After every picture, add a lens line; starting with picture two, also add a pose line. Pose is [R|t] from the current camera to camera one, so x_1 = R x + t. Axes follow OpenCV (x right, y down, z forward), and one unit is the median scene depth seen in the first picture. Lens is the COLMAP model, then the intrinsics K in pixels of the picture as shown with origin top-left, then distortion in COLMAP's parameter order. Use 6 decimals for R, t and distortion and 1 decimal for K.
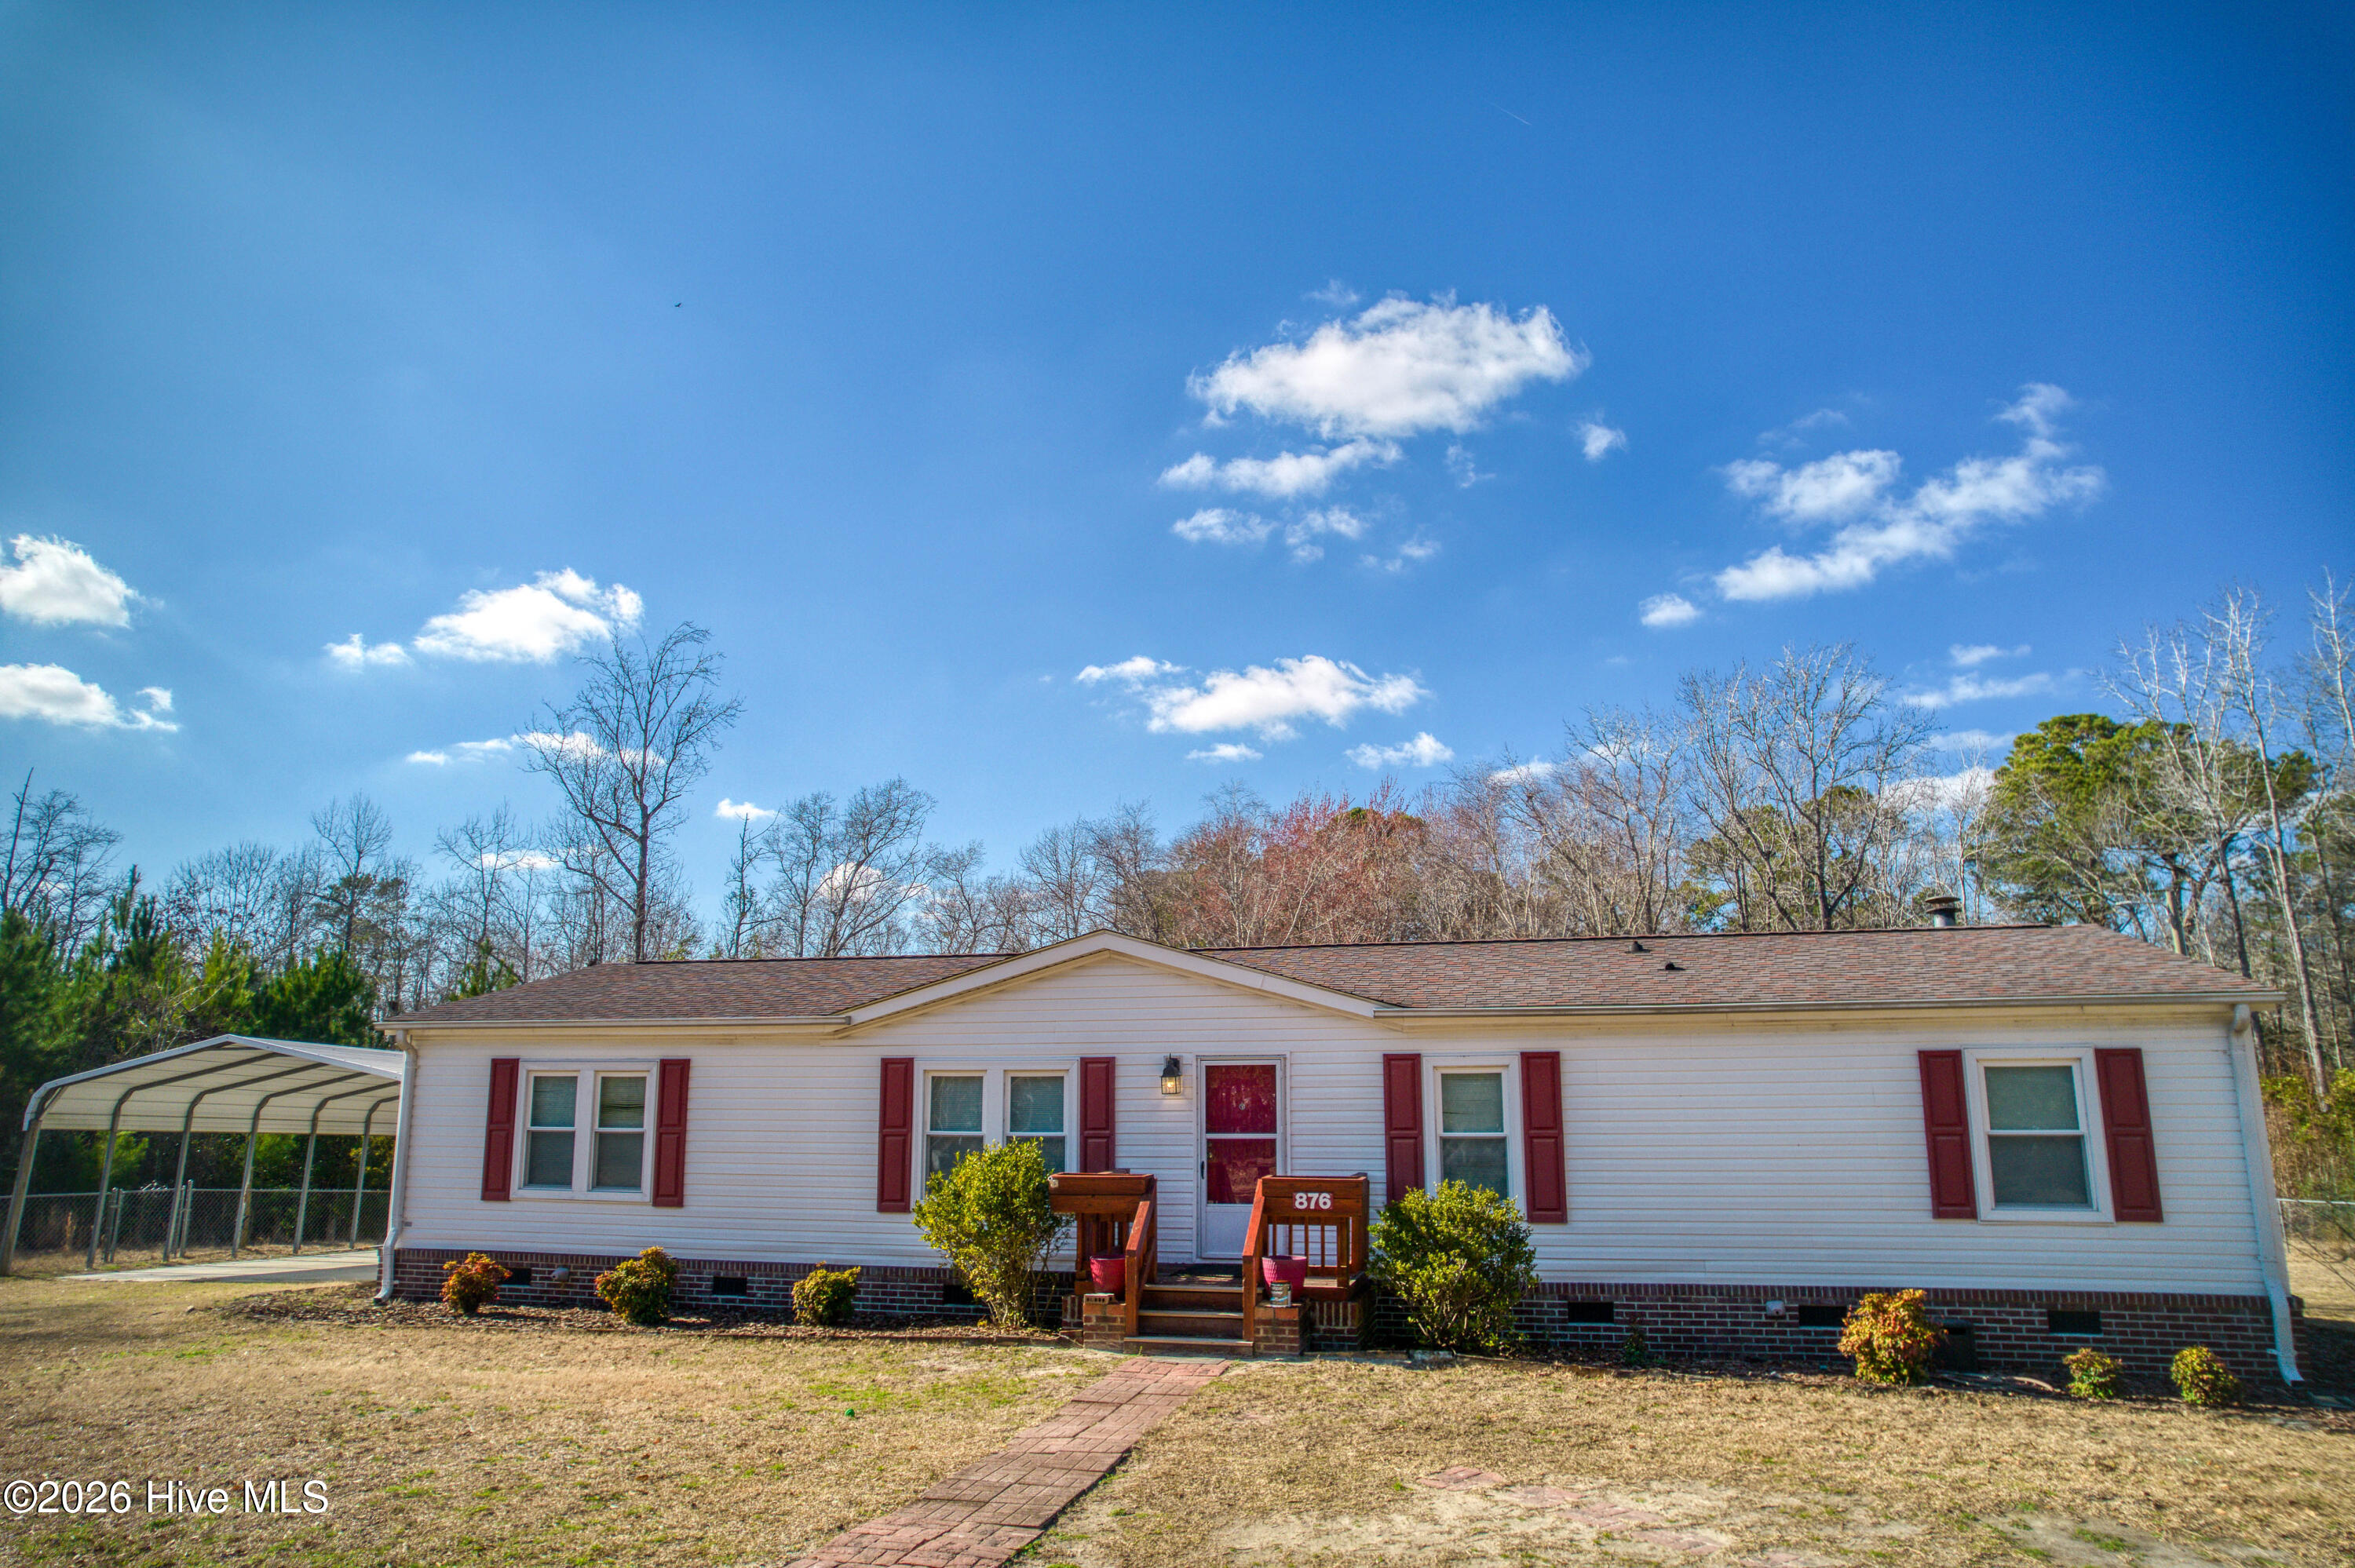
lens RADIAL K [[1633.7, 0, 1177.5], [0, 1633.7, 784.0], [0, 0, 1]] dist [-0.069253, 0.000082]
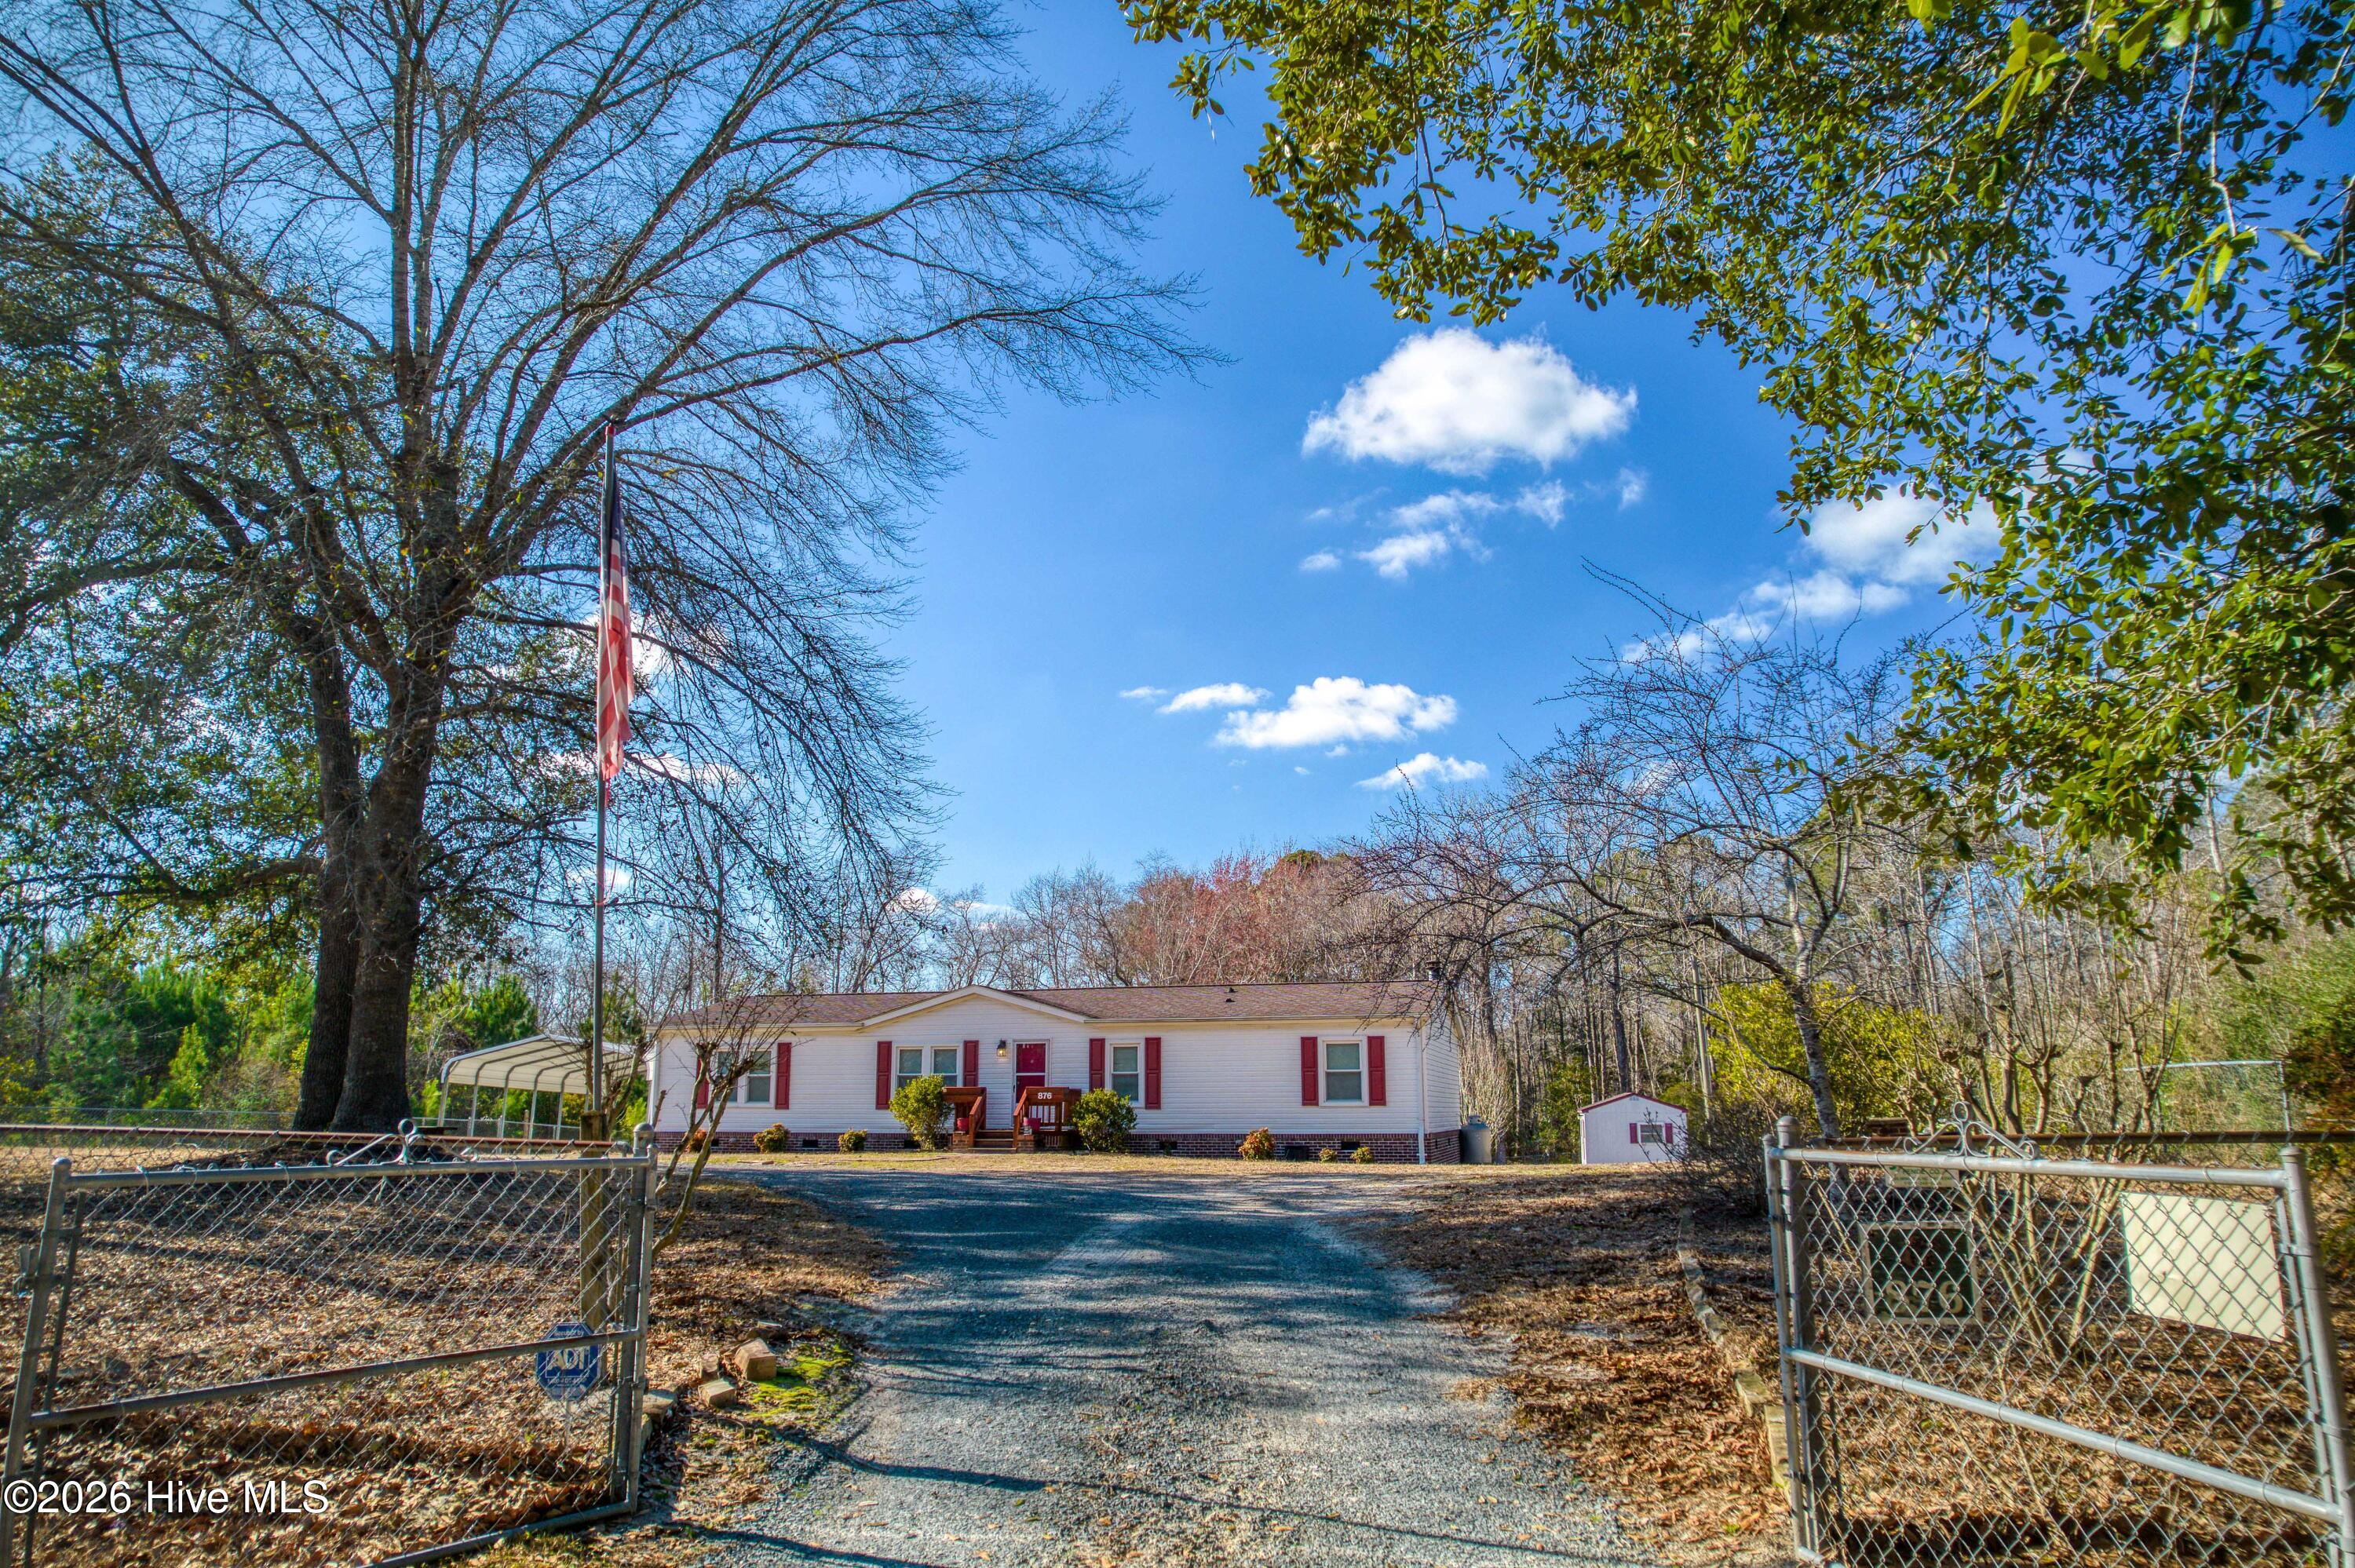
lens RADIAL K [[1507.5, 0, 1185.8], [0, 1507.5, 792.0], [0, 0, 1]] dist [-0.071689, 0.062975]
pose [[0.999990, -0.004258, 0.000974, 0.262366], [0.004269, 0.999928, -0.011217, -0.163170], [-0.000926, 0.011221, 0.999937, -1.163778]]
